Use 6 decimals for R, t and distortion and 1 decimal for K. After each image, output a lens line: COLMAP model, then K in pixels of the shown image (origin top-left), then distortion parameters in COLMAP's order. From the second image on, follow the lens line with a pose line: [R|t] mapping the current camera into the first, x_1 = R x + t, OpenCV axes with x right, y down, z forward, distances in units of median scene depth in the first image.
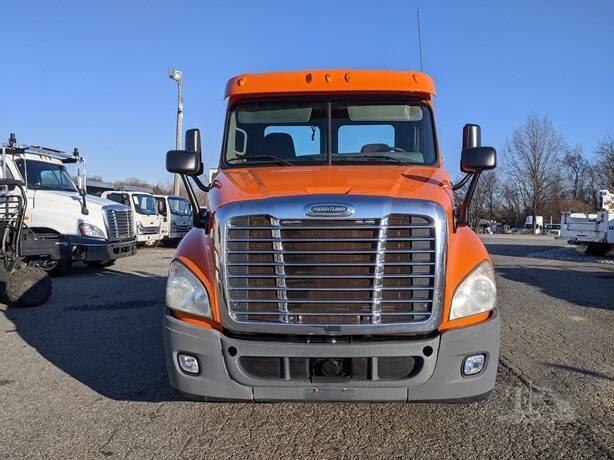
lens RADIAL K [[505.6, 0, 313.5], [0, 505.6, 229.8], [0, 0, 1]] dist [0.034384, -0.003565]
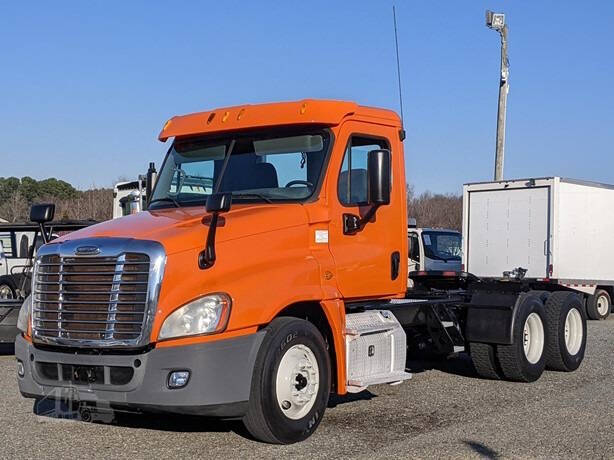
lens RADIAL K [[1026.3, 0, 314.9], [0, 1026.3, 254.7], [0, 0, 1]] dist [0.138988, 0.130715]
pose [[0.827728, -0.007008, -0.561086, 1.859141], [-0.013468, 0.999386, -0.032352, 0.046780], [0.560968, 0.034335, 0.827125, -0.789208]]
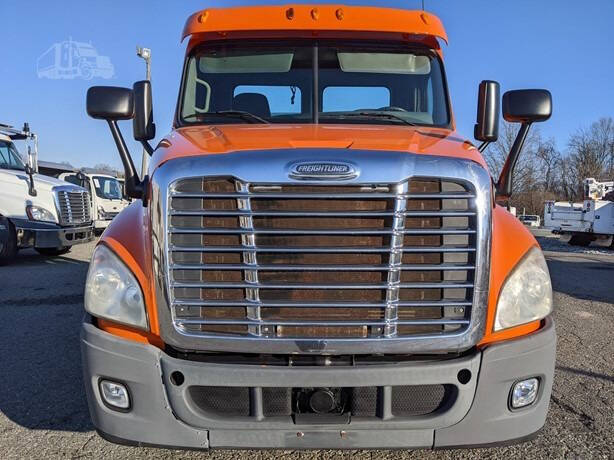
lens RADIAL K [[504.5, 0, 312.3], [0, 504.5, 230.2], [0, 0, 1]] dist [0.015595, -0.006539]
pose [[0.998786, 0.007473, 0.048683, -0.014505], [-0.008473, 0.999756, 0.020376, 0.026451], [-0.048519, -0.020764, 0.998606, 0.306911]]
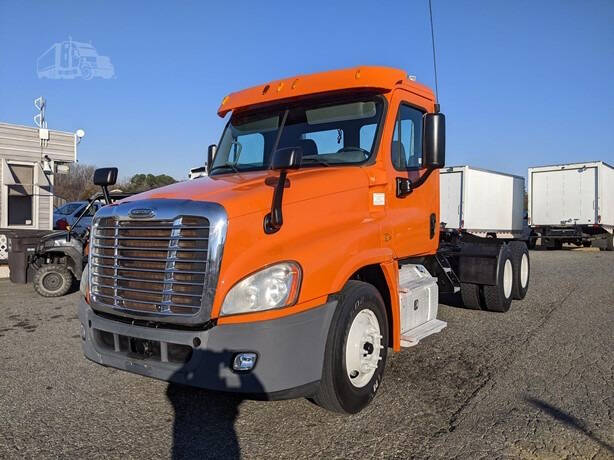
lens RADIAL K [[497.8, 0, 307.7], [0, 497.8, 242.3], [0, 0, 1]] dist [0.066679, -0.002434]
pose [[0.842103, 0.022514, -0.538847, 0.928323], [-0.010783, 0.999631, 0.024915, -0.003368], [0.539210, -0.015171, 0.842035, 0.213159]]
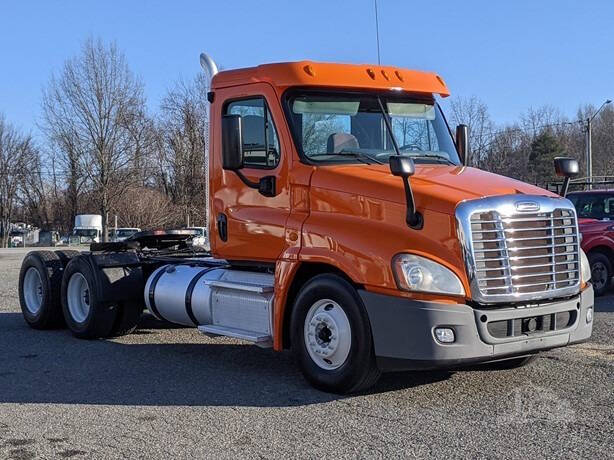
lens RADIAL K [[1026.3, 0, 314.9], [0, 1026.3, 254.7], [0, 0, 1]] dist [0.138988, 0.130715]
pose [[0.753373, -0.042988, 0.656187, -2.053268], [0.036636, 0.999055, 0.023387, 0.002993], [-0.656572, 0.006421, 0.754236, -0.642307]]
